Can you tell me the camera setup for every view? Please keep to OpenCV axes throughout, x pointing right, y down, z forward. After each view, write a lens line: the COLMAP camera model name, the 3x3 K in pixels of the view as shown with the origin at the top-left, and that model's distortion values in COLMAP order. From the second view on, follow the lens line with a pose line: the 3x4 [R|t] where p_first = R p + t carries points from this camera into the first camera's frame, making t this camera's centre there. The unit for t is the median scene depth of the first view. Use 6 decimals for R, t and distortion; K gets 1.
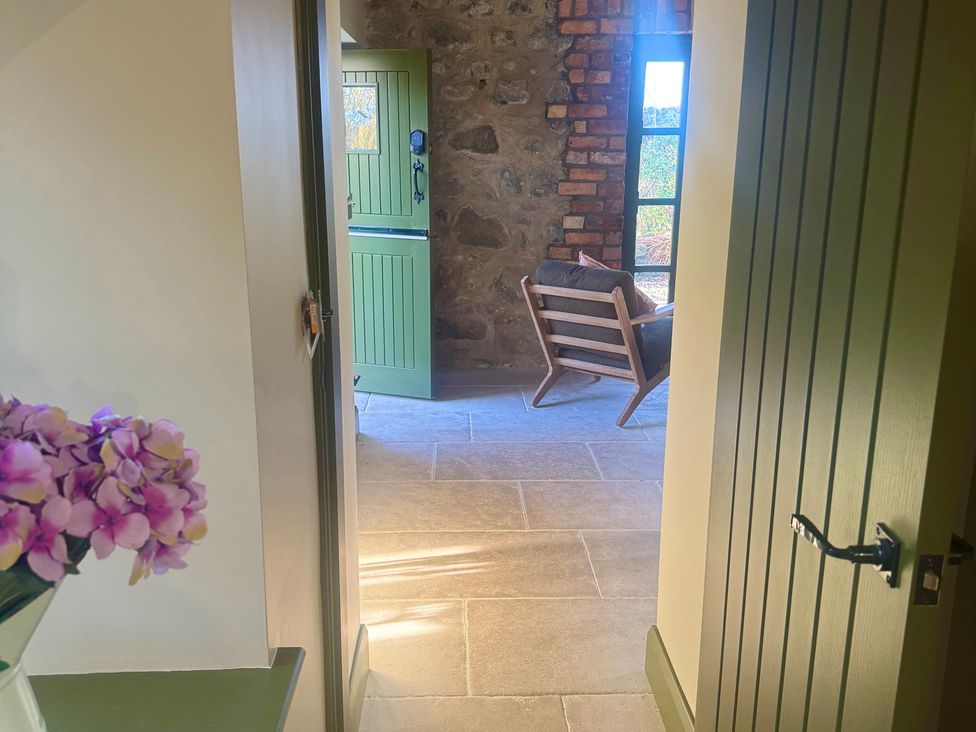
lens RADIAL K [[914.9, 0, 487.5], [0, 914.9, 379.7], [0, 0, 1]] dist [0.069013, 0.000000]
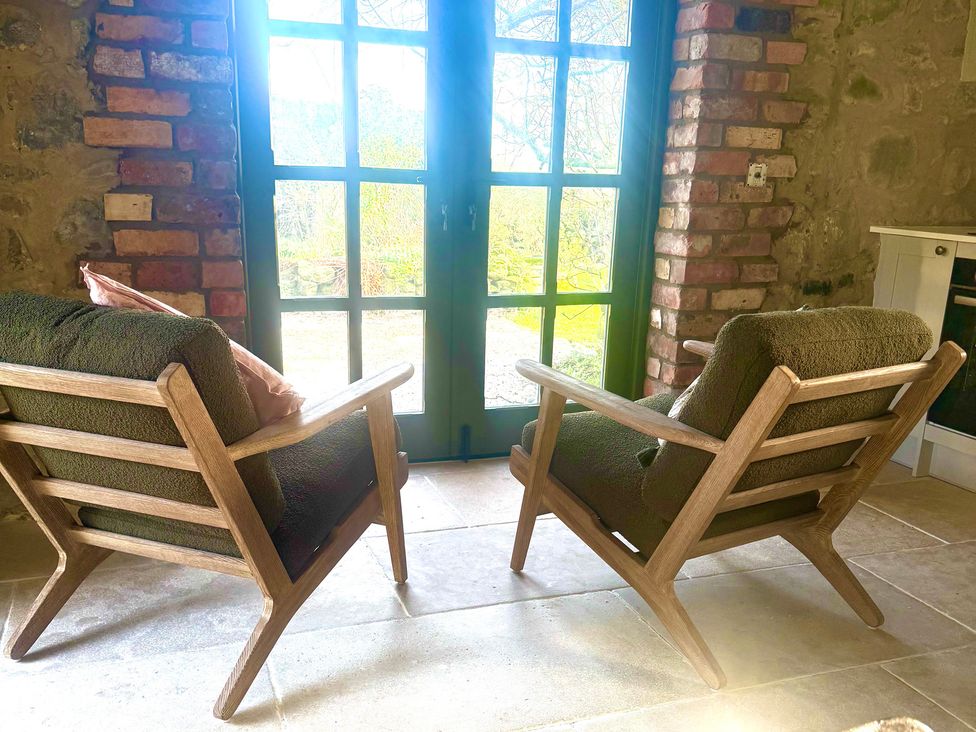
lens RADIAL K [[914.9, 0, 488.1], [0, 914.9, 424.0], [0, 0, 1]] dist [0.069013, 0.000000]
pose [[0.950698, -0.065203, 0.303187, 0.122590], [0.059390, 0.997832, 0.028363, -0.068278], [-0.304379, -0.008959, 0.952509, 0.521652]]
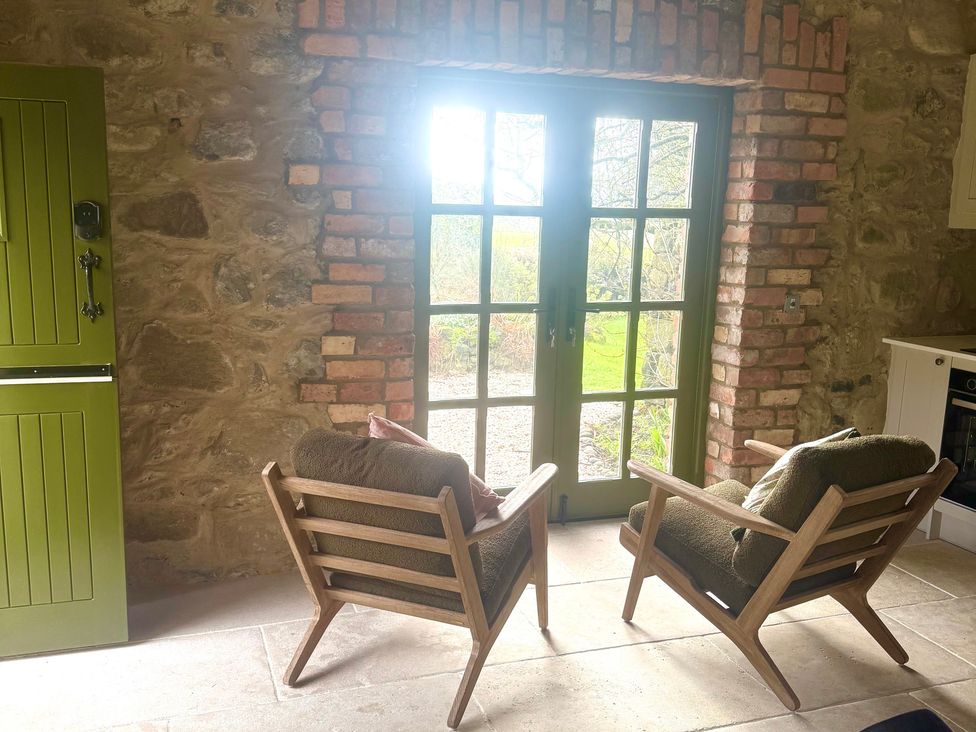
lens RADIAL K [[914.9, 0, 493.1], [0, 914.9, 368.1], [0, 0, 1]] dist [0.069013, 0.000000]
pose [[0.952613, -0.035835, 0.302067, 0.003960], [0.058746, 0.996015, -0.067103, -0.112139], [-0.298459, 0.081669, 0.950922, 0.383268]]
